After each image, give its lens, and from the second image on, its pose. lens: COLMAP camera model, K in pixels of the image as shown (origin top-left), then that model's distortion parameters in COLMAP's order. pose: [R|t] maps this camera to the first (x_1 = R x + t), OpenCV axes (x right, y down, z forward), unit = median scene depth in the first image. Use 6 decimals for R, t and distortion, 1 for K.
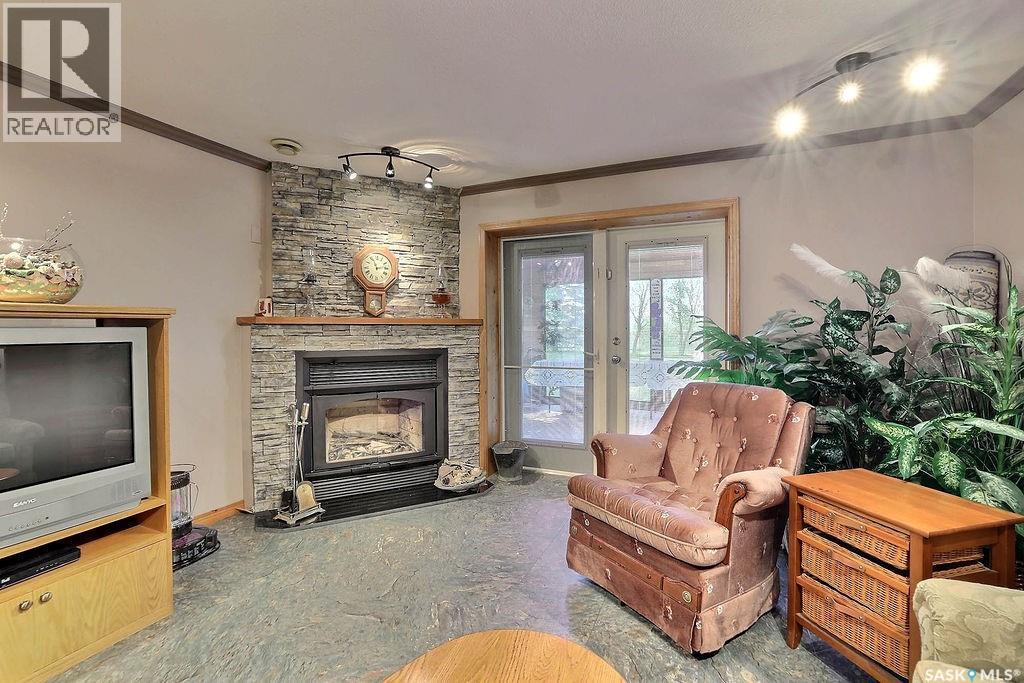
lens RADIAL K [[446.2, 0, 509.3], [0, 446.2, 337.7], [0, 0, 1]] dist [-0.053255, 0.020044]
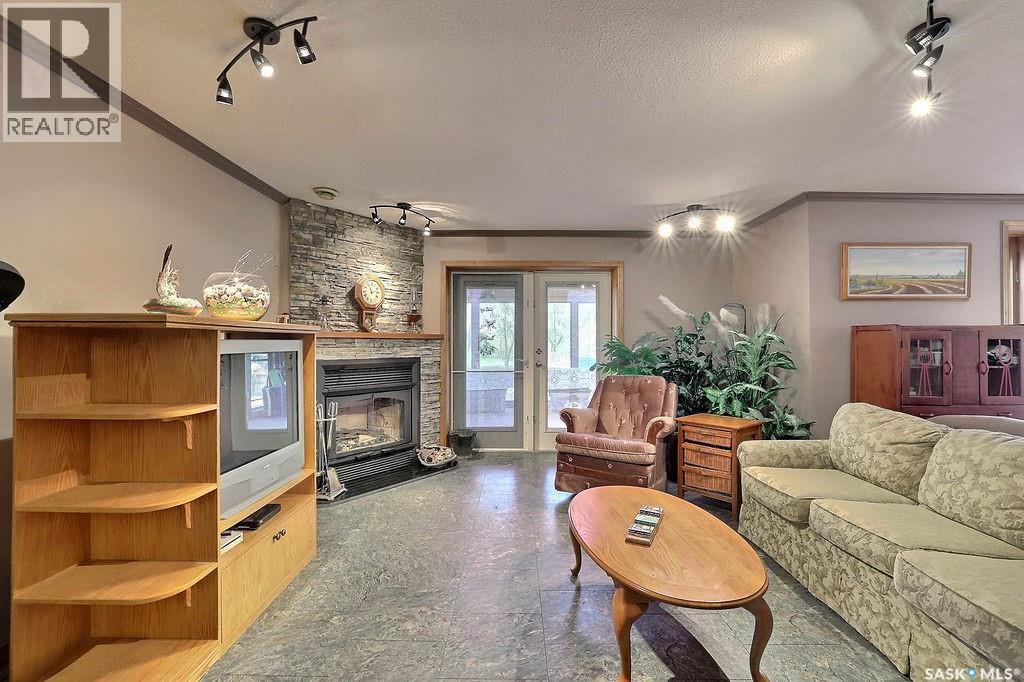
lens RADIAL K [[446.2, 0, 509.3], [0, 446.2, 337.2], [0, 0, 1]] dist [-0.053255, 0.020044]
pose [[0.916665, 0.009445, 0.399545, -0.455925], [0.002382, 0.999574, -0.029095, 0.004878], [-0.399649, 0.027622, 0.916252, -0.288370]]
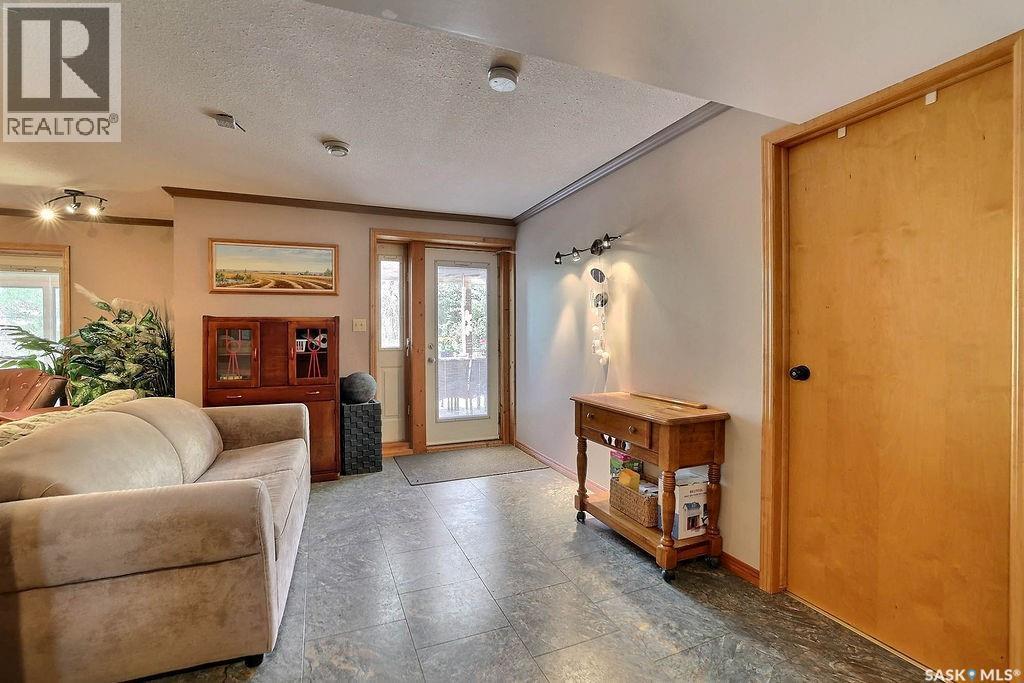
lens RADIAL K [[446.2, 0, 509.3], [0, 446.2, 337.7], [0, 0, 1]] dist [-0.053255, 0.020044]
pose [[0.685043, -0.006414, 0.728474, 0.419410], [0.013463, 0.999902, -0.003857, 0.017707], [-0.728378, 0.012450, 0.685062, -0.984952]]
